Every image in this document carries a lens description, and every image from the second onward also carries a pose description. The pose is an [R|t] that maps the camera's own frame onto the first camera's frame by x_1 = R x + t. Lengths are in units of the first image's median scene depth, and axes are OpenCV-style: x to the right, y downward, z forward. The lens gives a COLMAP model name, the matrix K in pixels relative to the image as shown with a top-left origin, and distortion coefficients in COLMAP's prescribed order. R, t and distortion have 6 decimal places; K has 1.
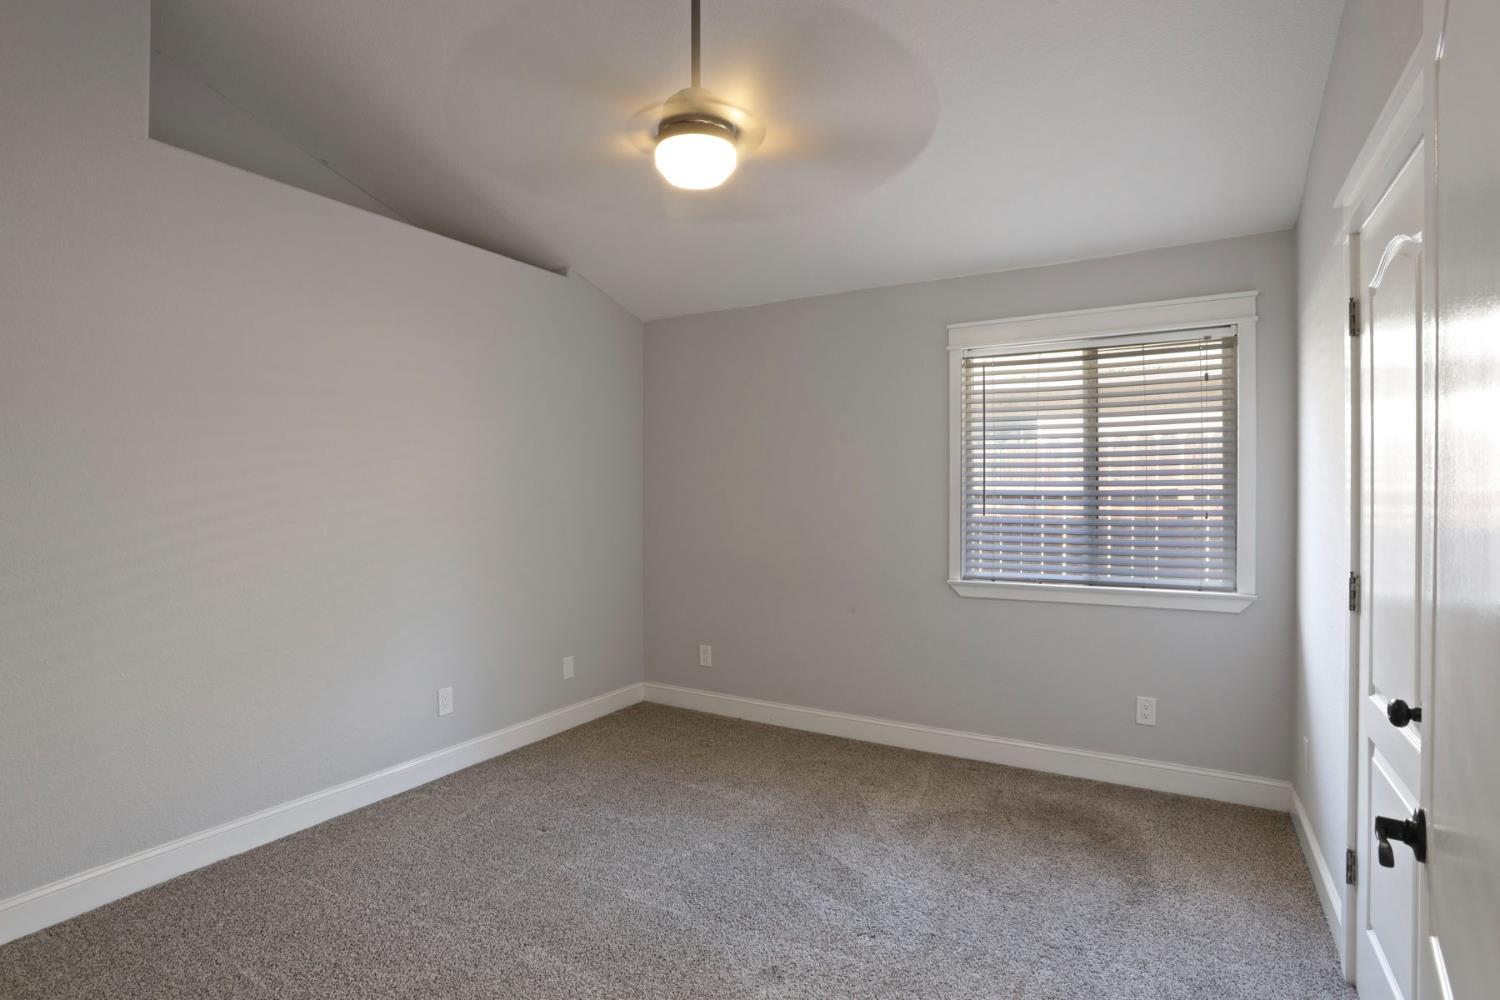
lens RADIAL K [[727.0, 0, 748.9], [0, 727.0, 504.5], [0, 0, 1]] dist [-0.033574, 0.004111]
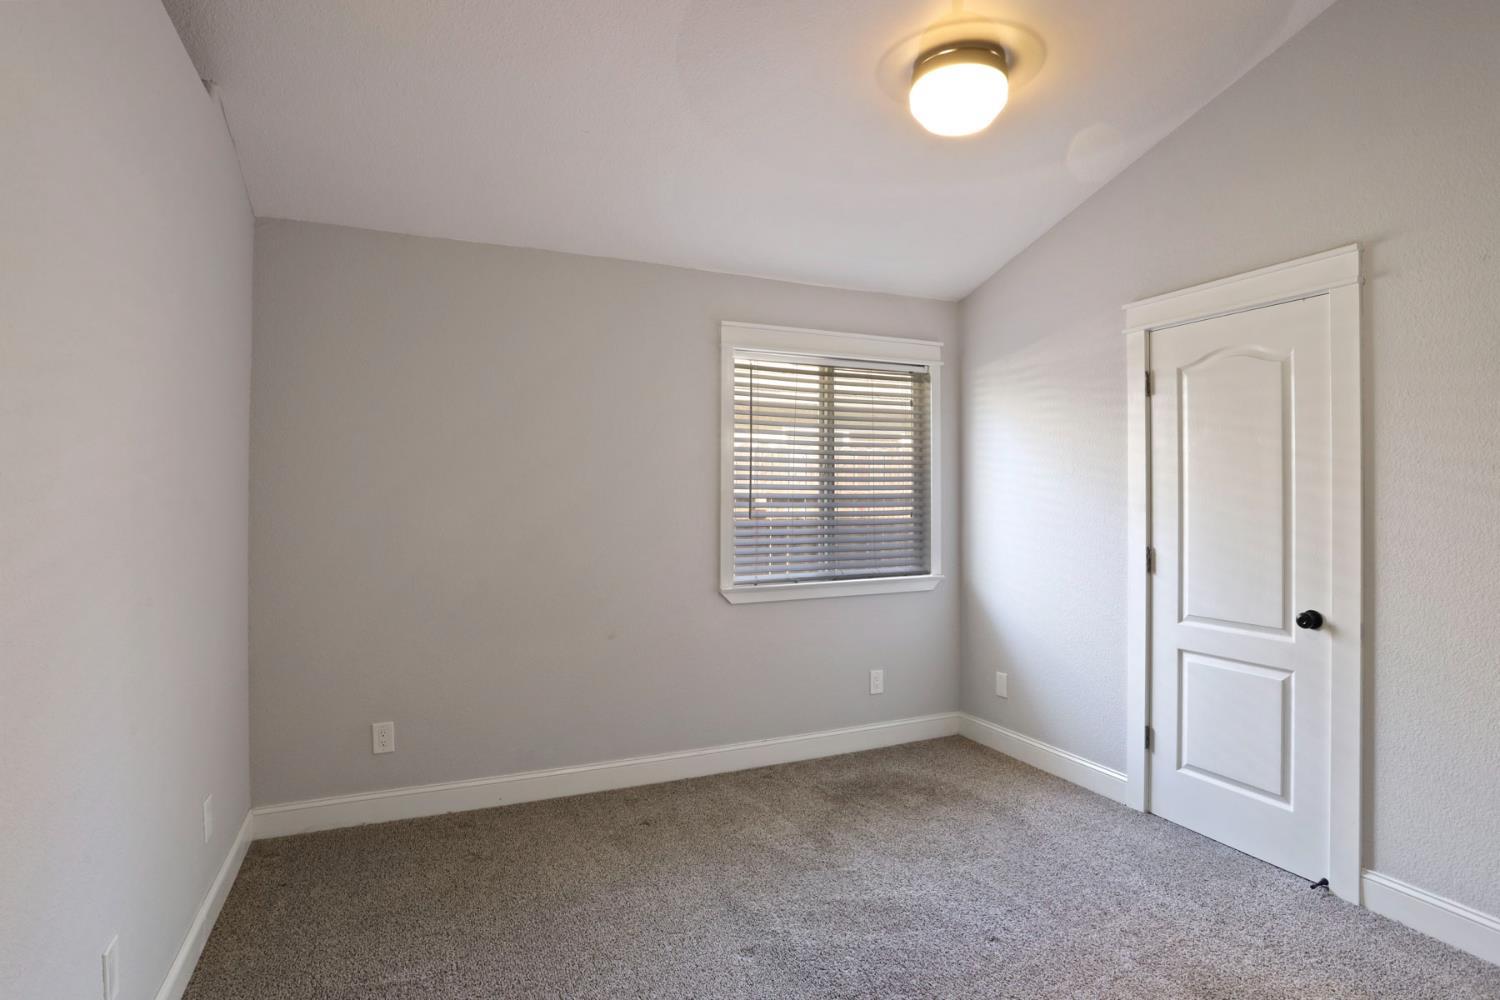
lens RADIAL K [[816.0, 0, 758.4], [0, 816.0, 489.3], [0, 0, 1]] dist [-0.005054, -0.000553]
pose [[0.582423, 0.011056, 0.812810, -0.610346], [0.010481, 0.999722, -0.021109, -0.001483], [-0.812818, 0.020813, 0.582146, 0.358668]]
